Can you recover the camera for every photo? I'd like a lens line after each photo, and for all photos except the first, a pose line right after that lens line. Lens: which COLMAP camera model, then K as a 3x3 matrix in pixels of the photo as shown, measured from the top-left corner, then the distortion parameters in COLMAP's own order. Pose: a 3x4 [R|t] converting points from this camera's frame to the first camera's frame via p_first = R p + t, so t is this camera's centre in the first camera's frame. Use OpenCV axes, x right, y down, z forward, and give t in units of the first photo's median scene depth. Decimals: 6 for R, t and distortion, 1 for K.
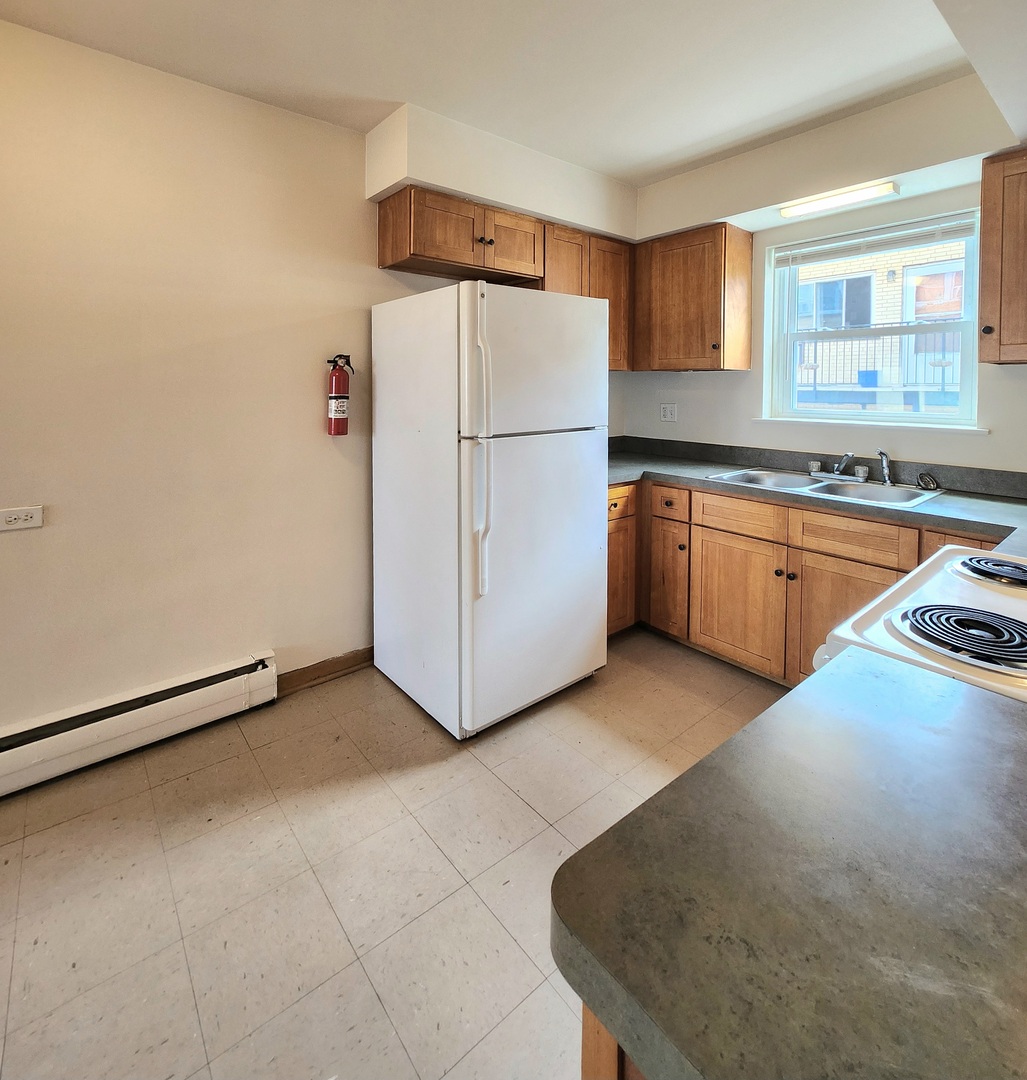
lens RADIAL K [[535.6, 0, 562.9], [0, 535.6, 402.9], [0, 0, 1]] dist [0.004182, -0.000621]
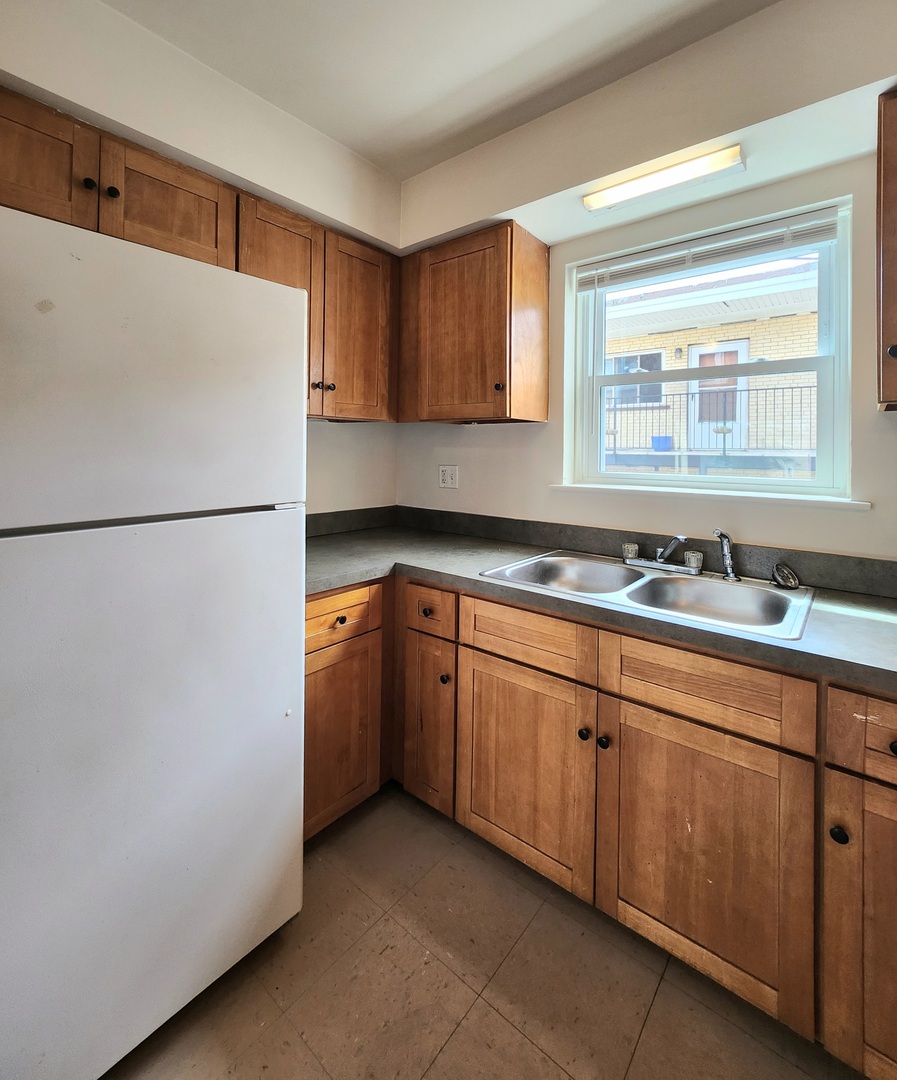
lens RADIAL K [[473.6, 0, 445.6], [0, 473.6, 452.3], [0, 0, 1]] dist [0.002150, 0.000256]
pose [[0.994984, 0.004303, 0.099937, 0.160699], [-0.001567, 0.999622, -0.027438, 0.001571], [-0.100017, 0.027143, 0.994615, 0.397536]]
